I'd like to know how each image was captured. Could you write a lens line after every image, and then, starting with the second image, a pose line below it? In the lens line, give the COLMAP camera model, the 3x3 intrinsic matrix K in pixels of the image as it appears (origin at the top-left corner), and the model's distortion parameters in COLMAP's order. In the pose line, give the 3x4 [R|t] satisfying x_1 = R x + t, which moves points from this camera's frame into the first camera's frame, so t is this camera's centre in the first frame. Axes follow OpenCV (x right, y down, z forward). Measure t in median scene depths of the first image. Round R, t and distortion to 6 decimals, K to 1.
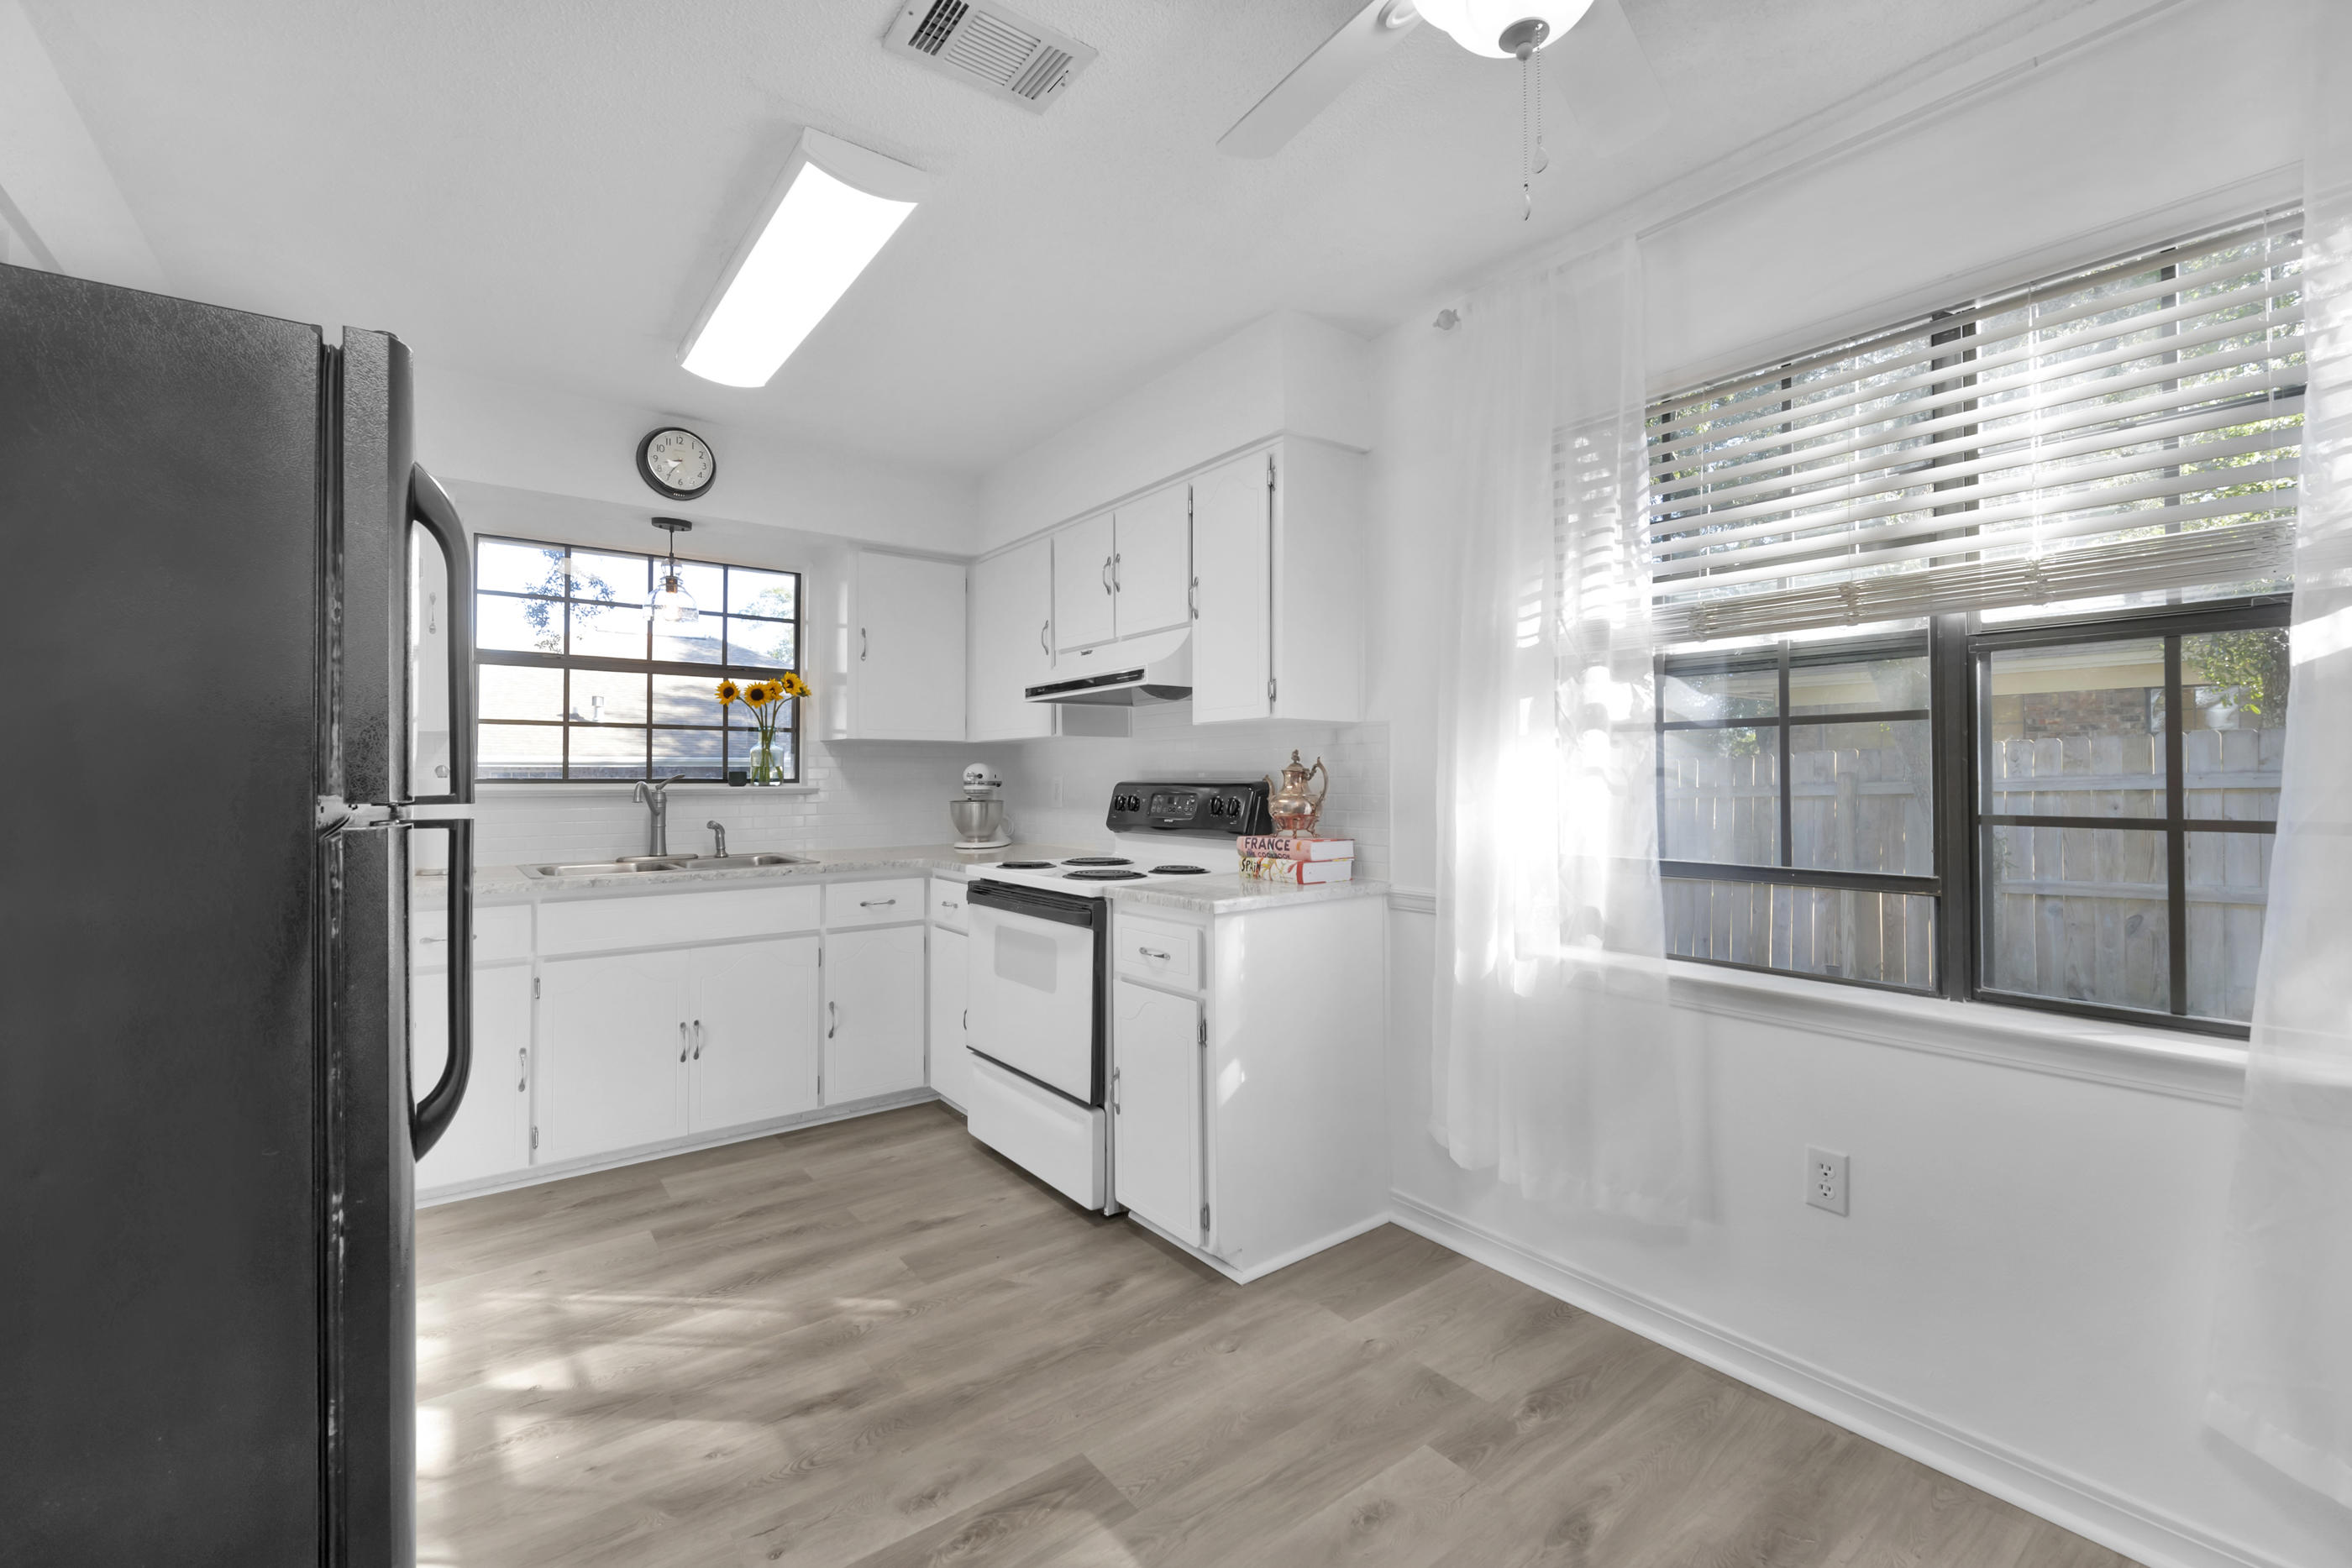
lens RADIAL K [[963.4, 0, 1171.5], [0, 963.4, 778.3], [0, 0, 1]] dist [-0.000515, -0.003045]
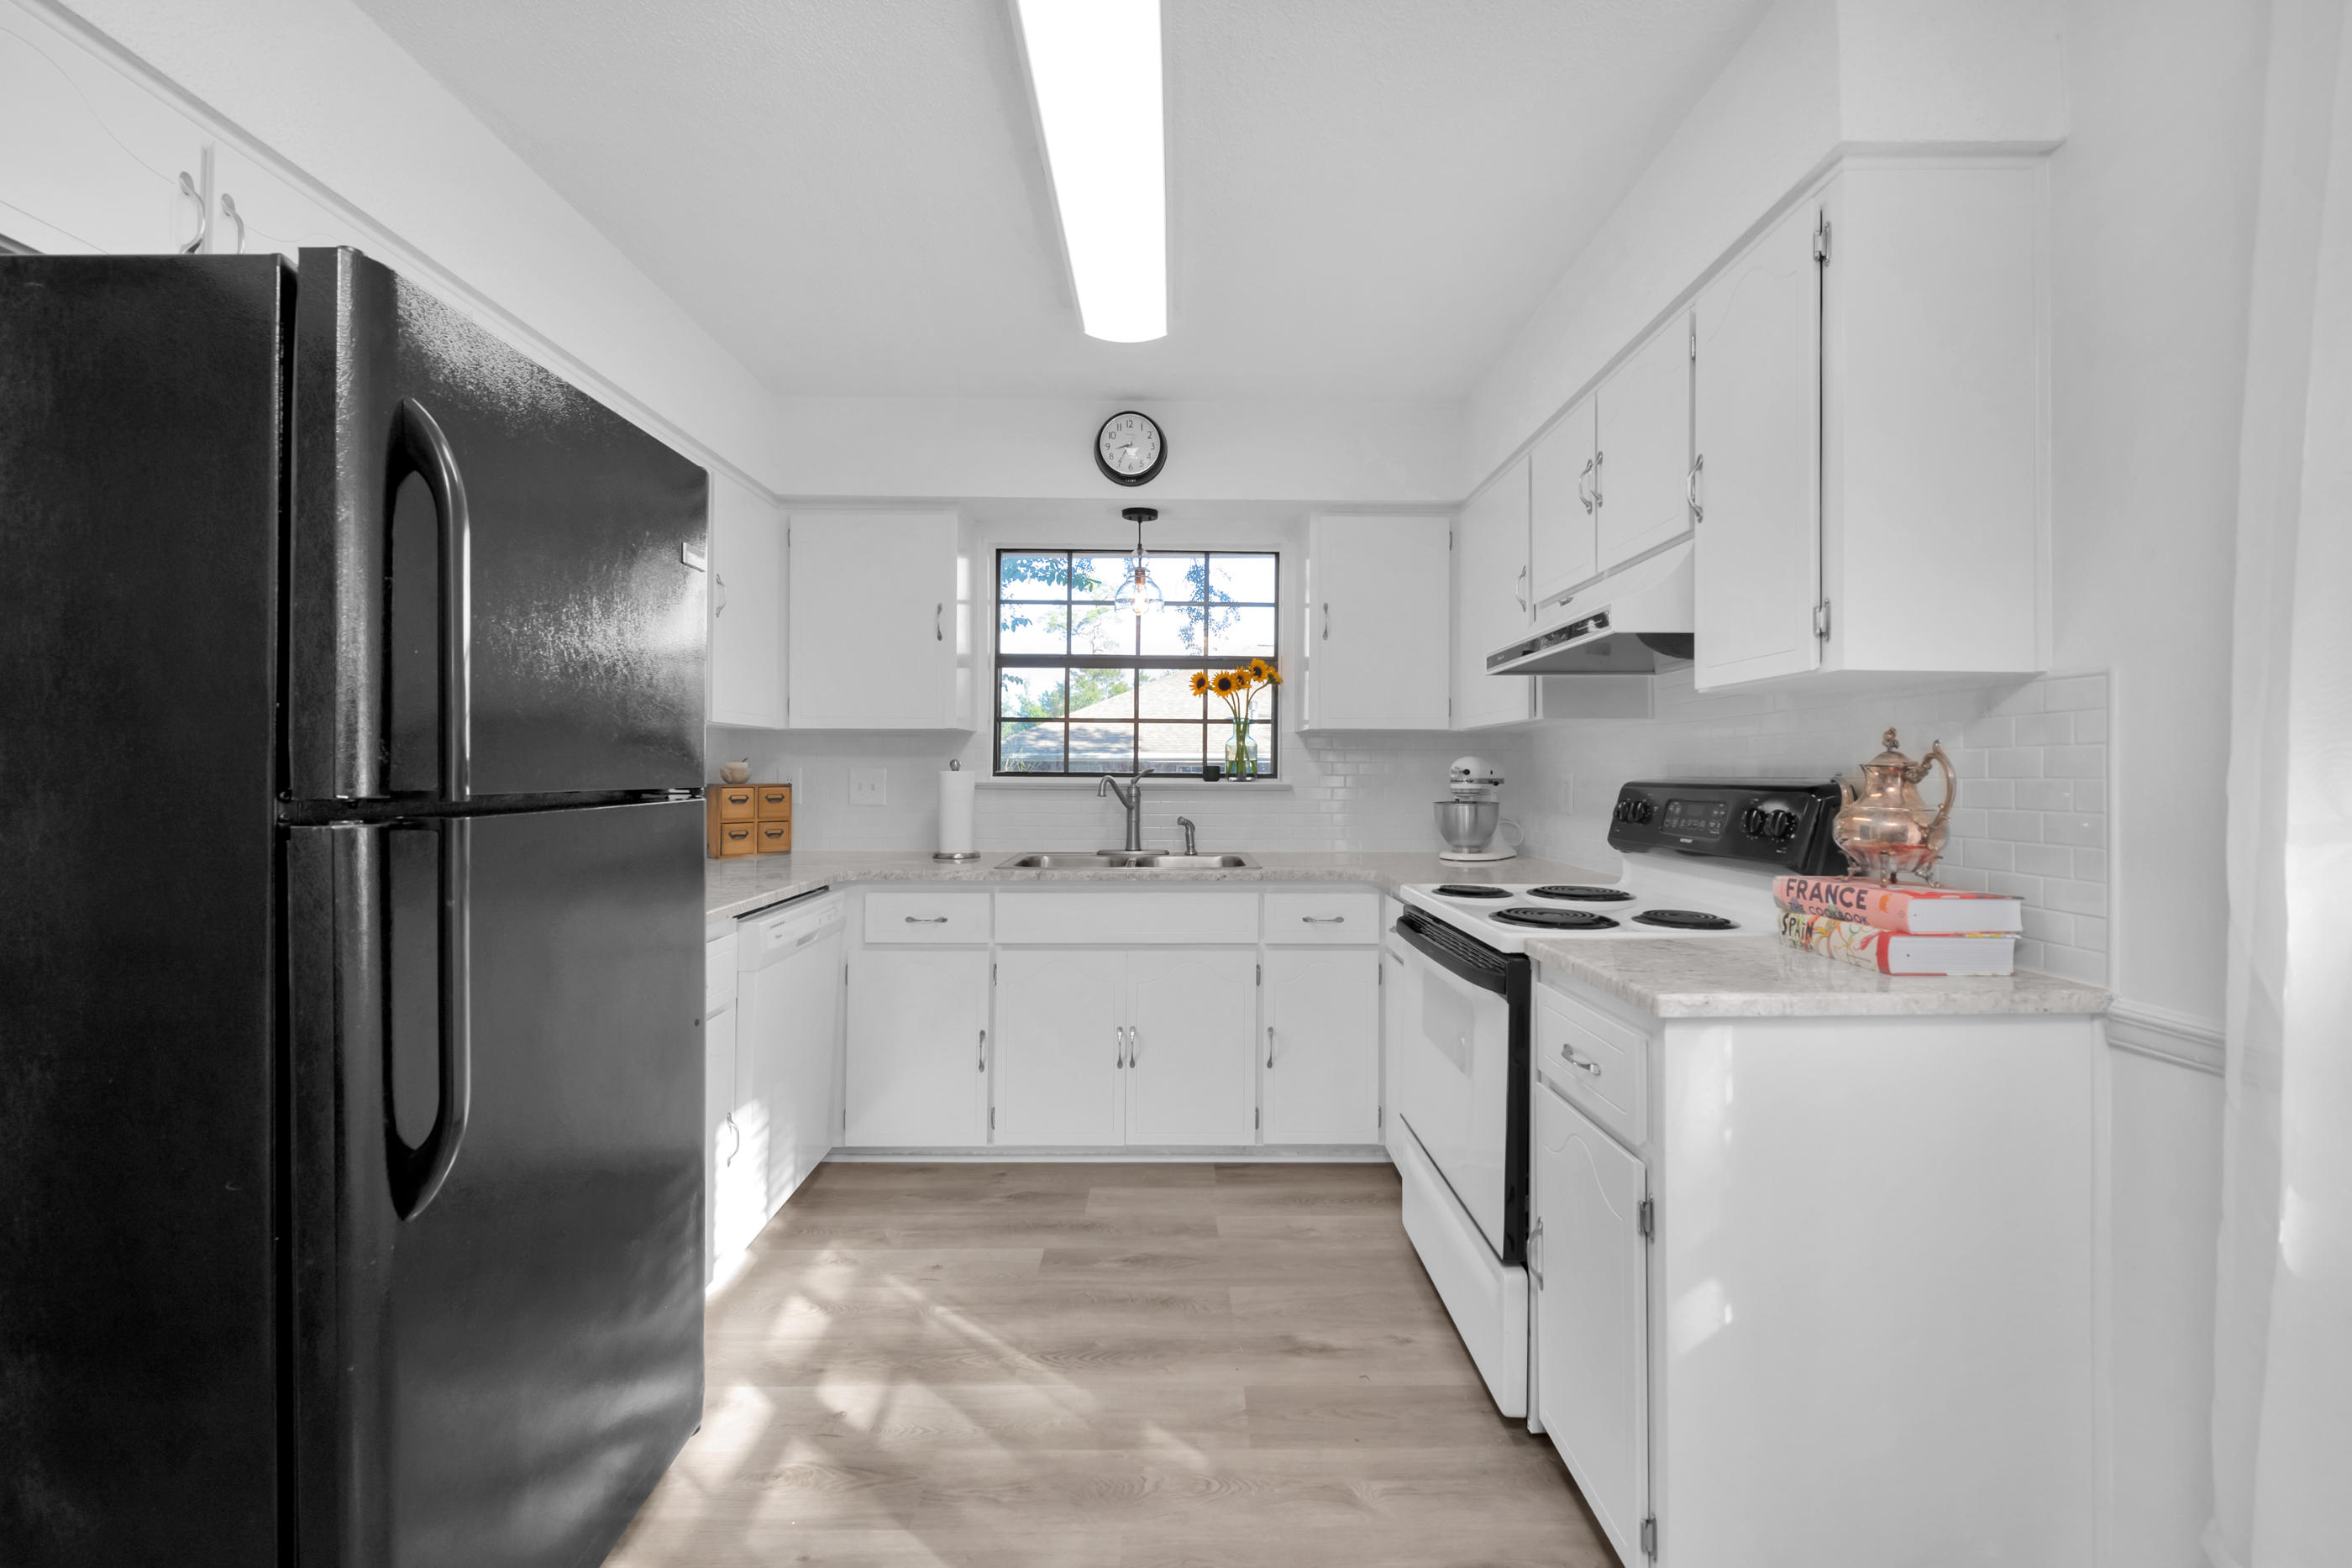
lens RADIAL K [[952.9, 0, 1190.9], [0, 952.9, 765.9], [0, 0, 1]] dist [-0.000530, -0.005872]
pose [[0.814175, 0.001624, -0.580617, 0.112761], [-0.006487, 0.999959, -0.006300, -0.001272], [0.580583, 0.008896, 0.814152, 0.297905]]
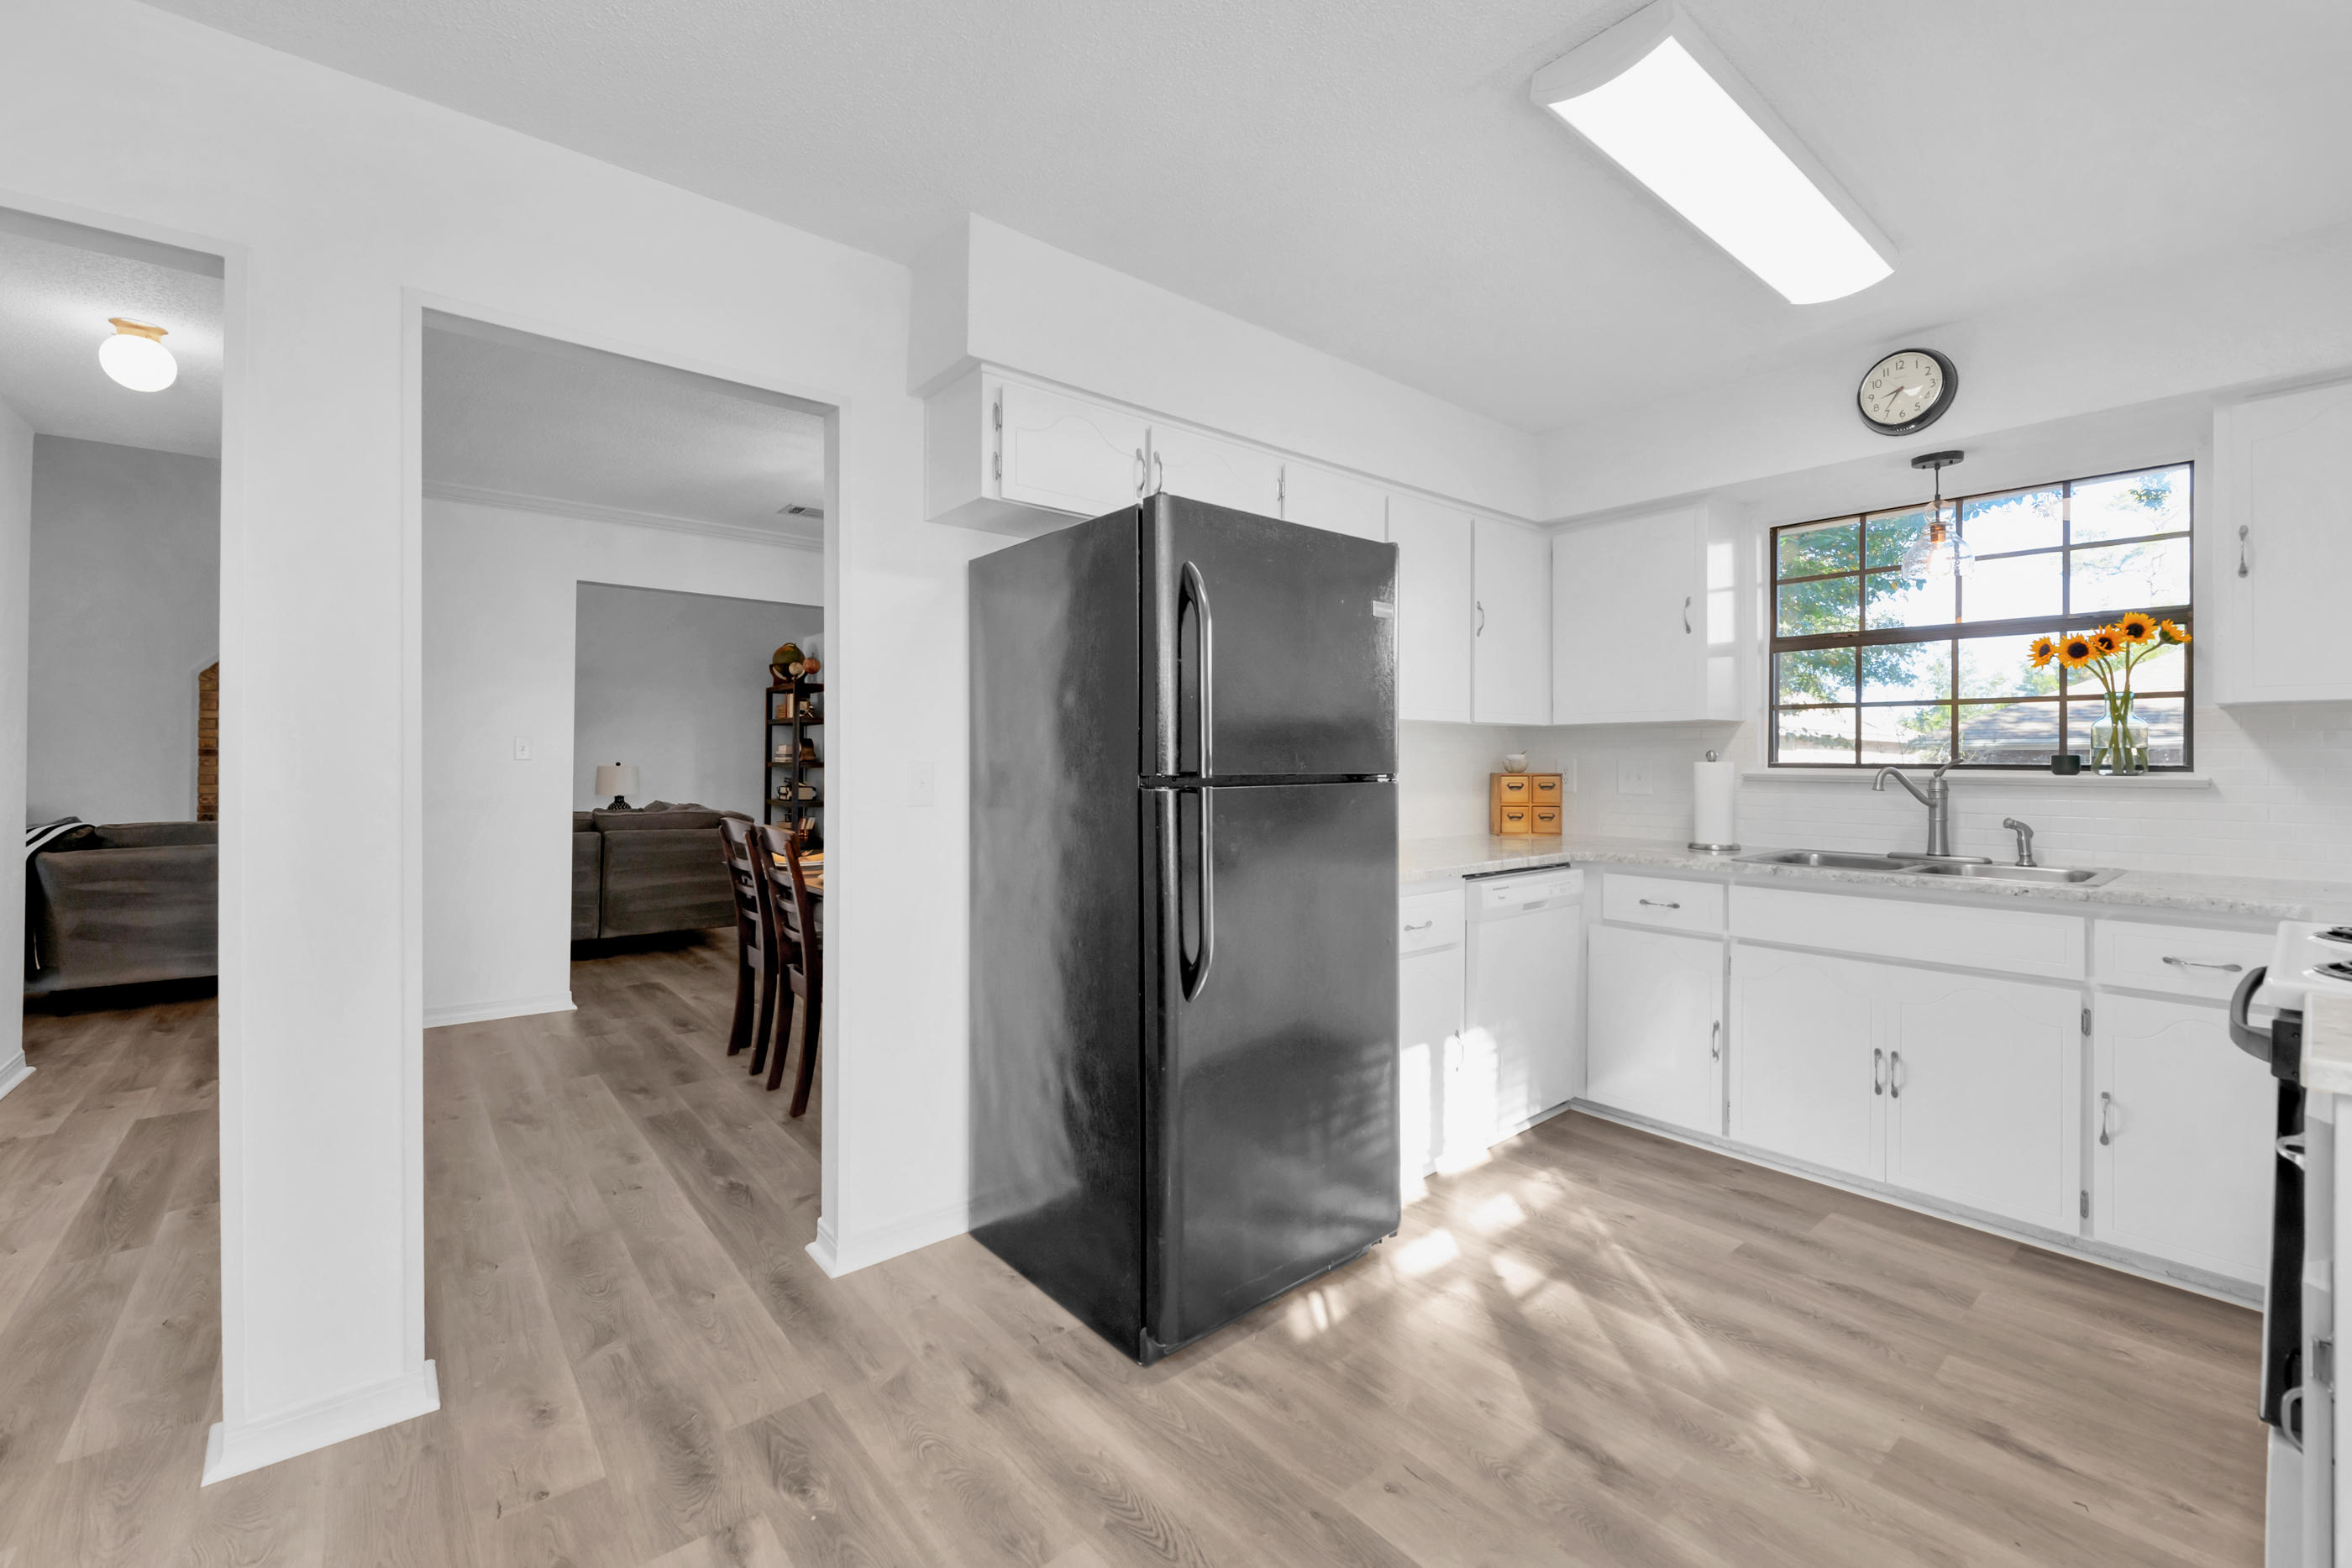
lens RADIAL K [[952.9, 0, 1190.9], [0, 952.9, 765.9], [0, 0, 1]] dist [-0.000530, -0.005872]
pose [[0.066868, 0.008114, -0.997729, 0.328524], [-0.004916, 0.999957, 0.007803, -0.001697], [0.997750, 0.004383, 0.066905, 0.372210]]
